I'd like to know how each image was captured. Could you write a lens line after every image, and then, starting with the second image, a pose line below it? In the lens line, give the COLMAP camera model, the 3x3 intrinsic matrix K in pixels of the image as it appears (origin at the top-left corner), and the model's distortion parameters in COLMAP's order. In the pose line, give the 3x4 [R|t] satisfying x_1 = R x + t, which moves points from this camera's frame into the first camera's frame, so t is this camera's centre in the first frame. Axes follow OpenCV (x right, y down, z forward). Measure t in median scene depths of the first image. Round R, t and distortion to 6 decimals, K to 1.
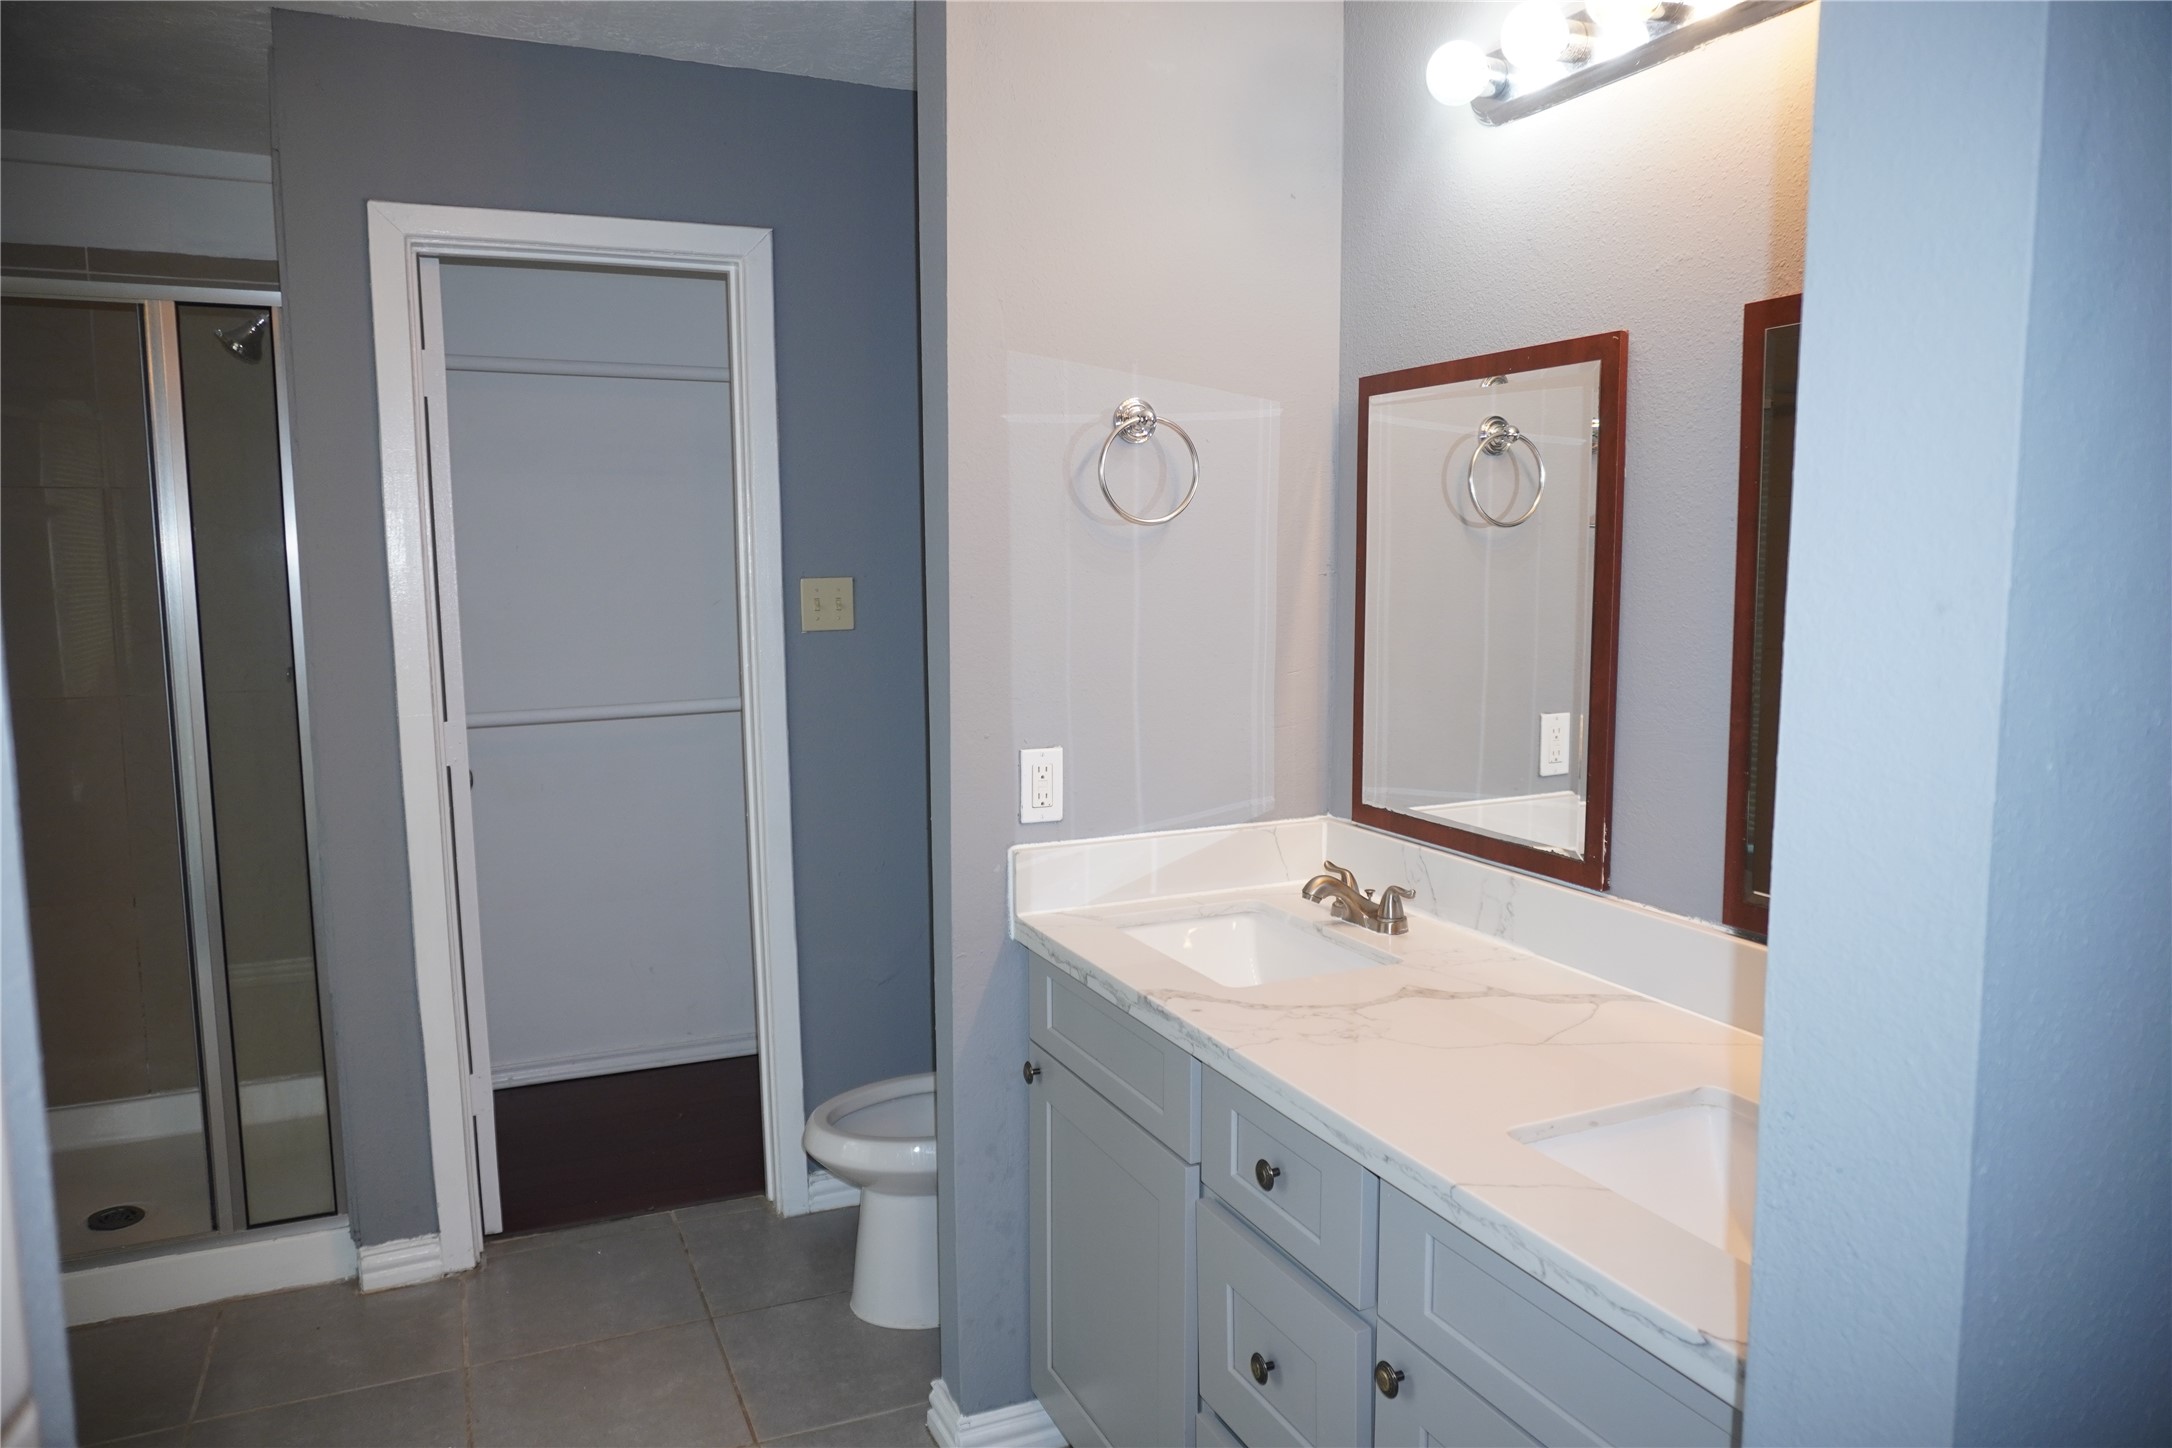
lens RADIAL K [[1445.7, 0, 1073.7], [0, 1445.7, 717.8], [0, 0, 1]] dist [-0.048126, 0.031802]
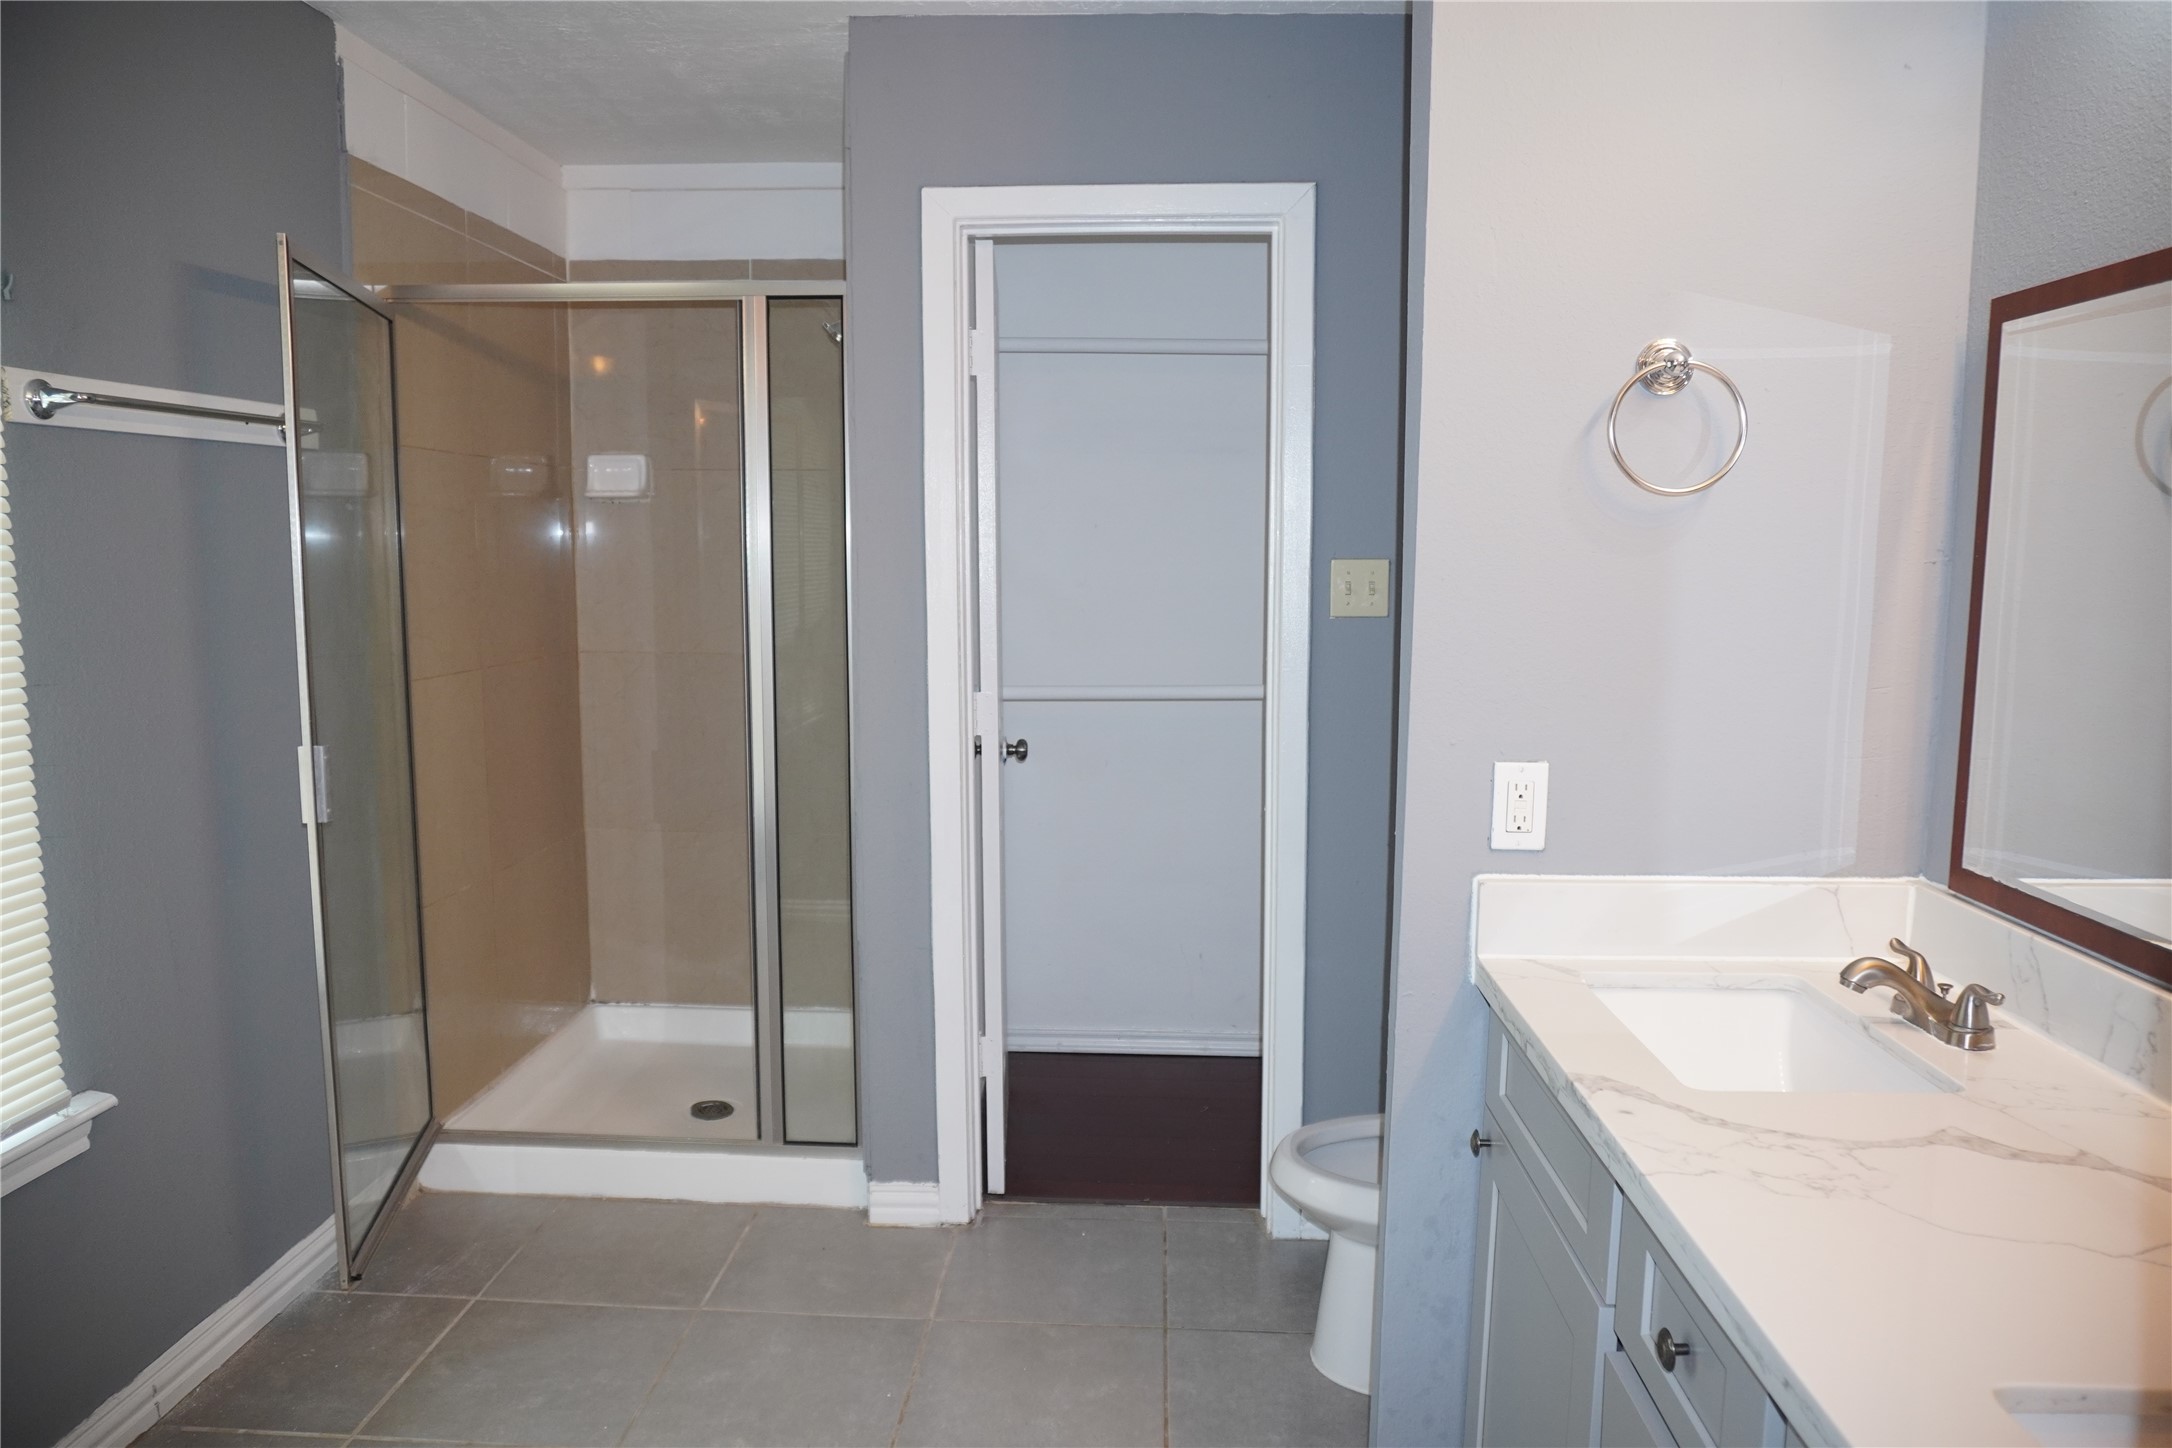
lens RADIAL K [[1445.7, 0, 1089.6], [0, 1445.7, 720.1], [0, 0, 1]] dist [-0.048126, 0.031802]
pose [[0.895160, 0.064719, -0.441021, 0.096095], [-0.061537, 0.997873, 0.021532, -0.004636], [0.441477, 0.007865, 0.897238, 0.109495]]
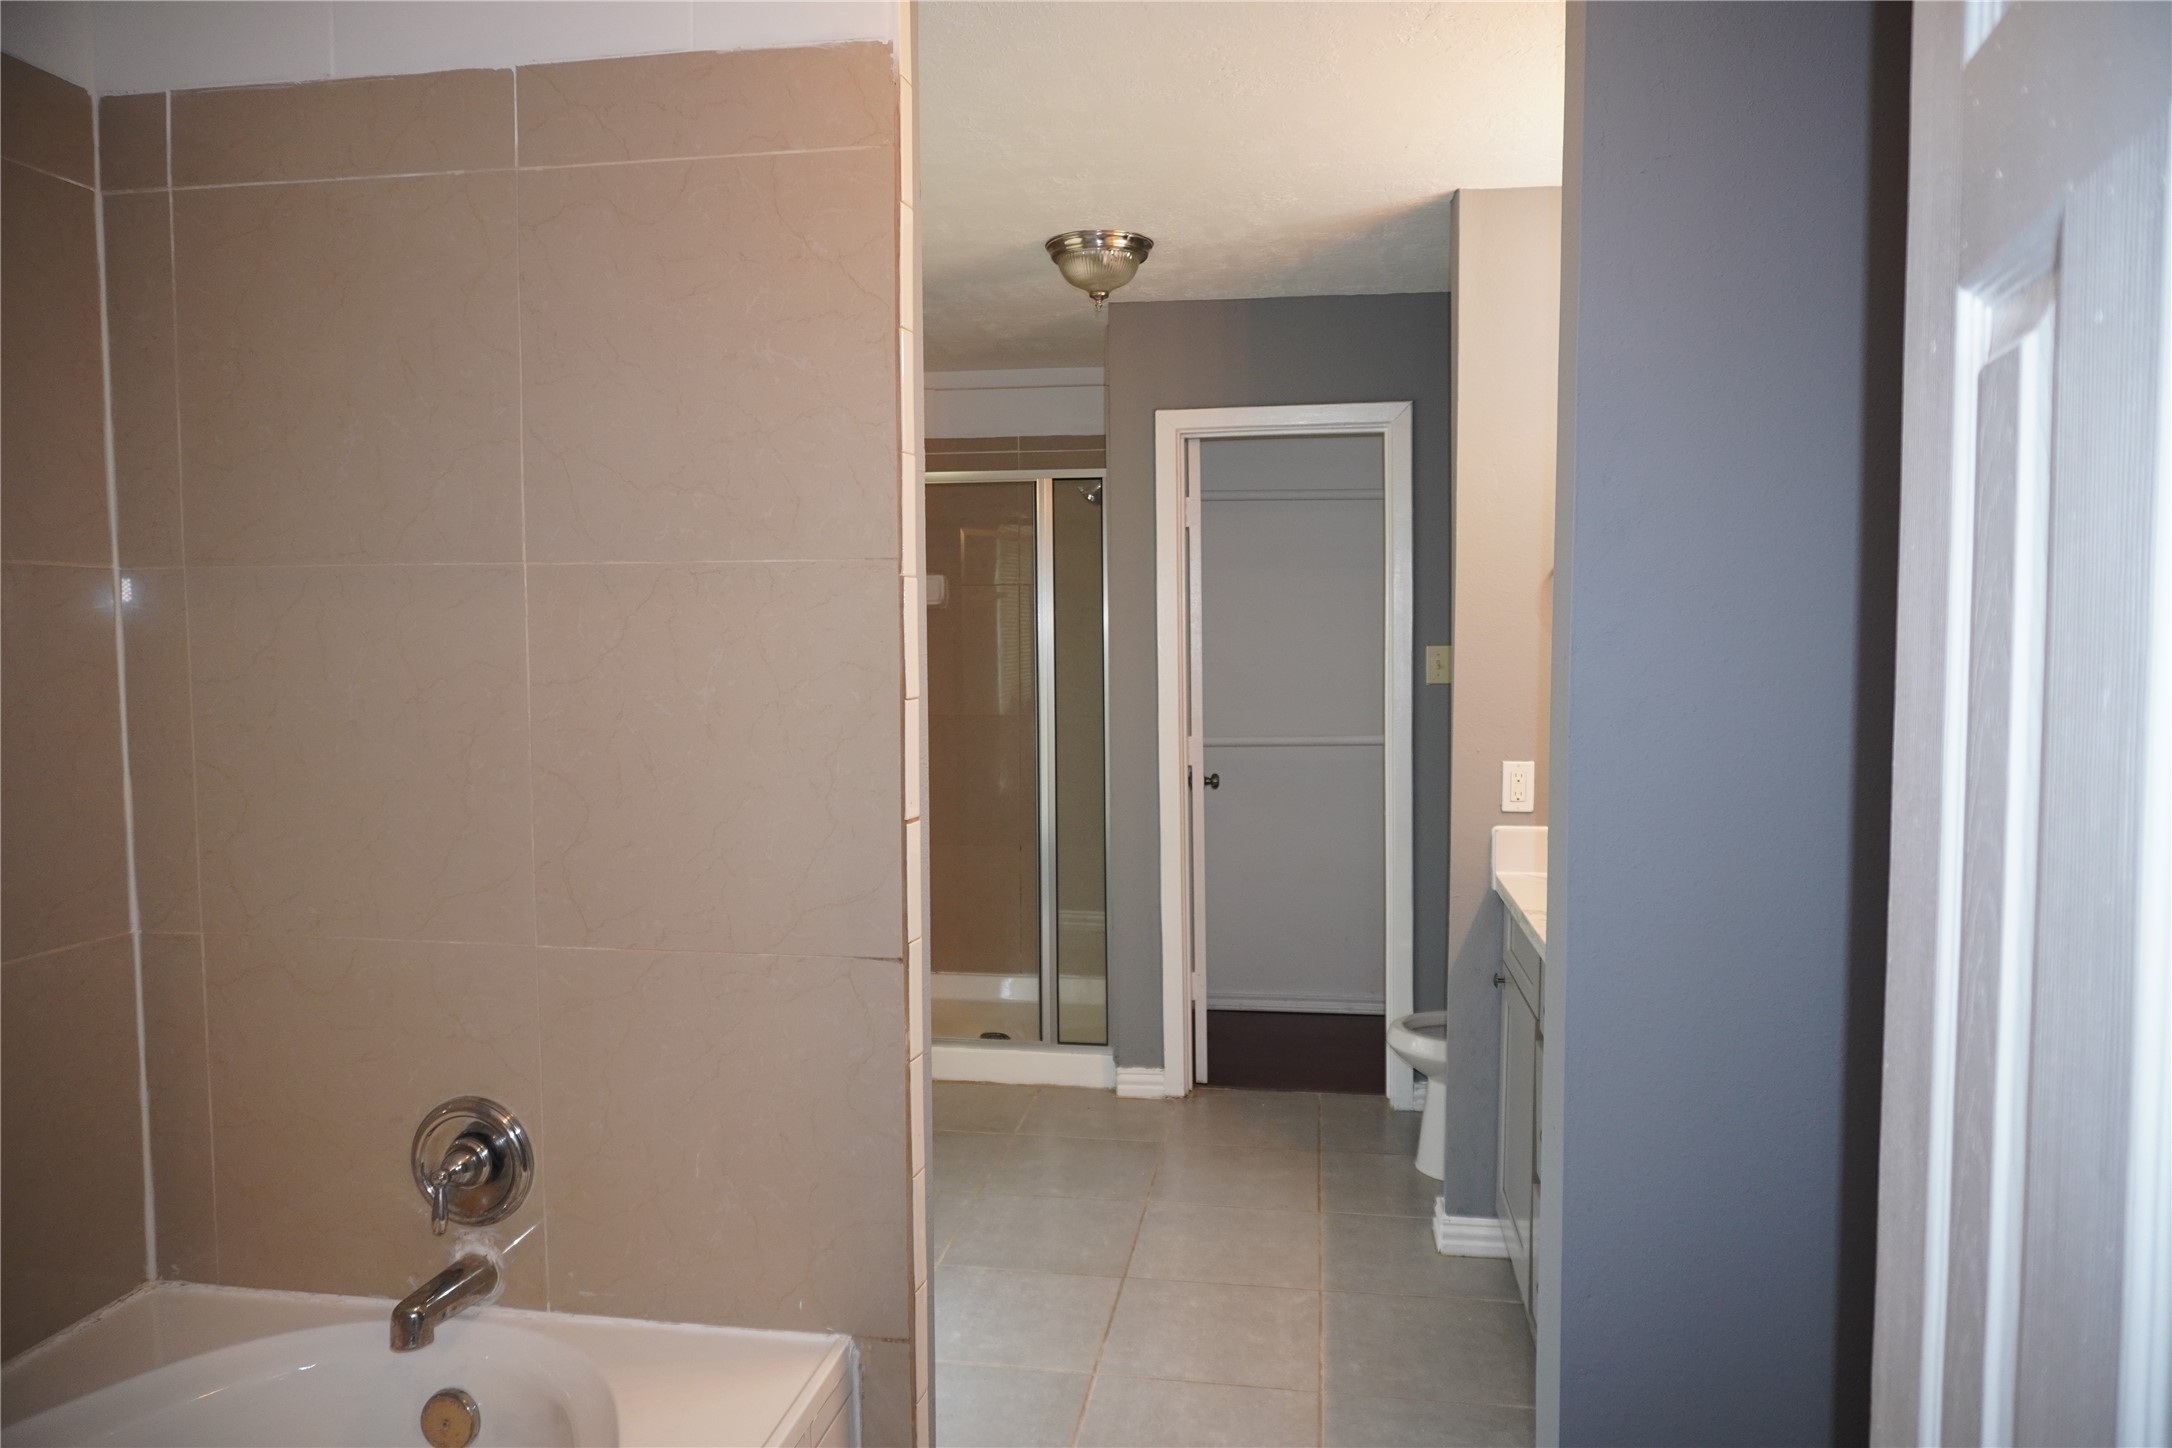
lens RADIAL K [[1445.7, 0, 1084.5], [0, 1445.7, 709.4], [0, 0, 1]] dist [-0.048126, 0.031802]
pose [[0.838941, 0.031074, -0.543335, 0.320577], [-0.060215, 0.997539, -0.035924, 0.038177], [0.540882, 0.062854, 0.838747, -0.377475]]
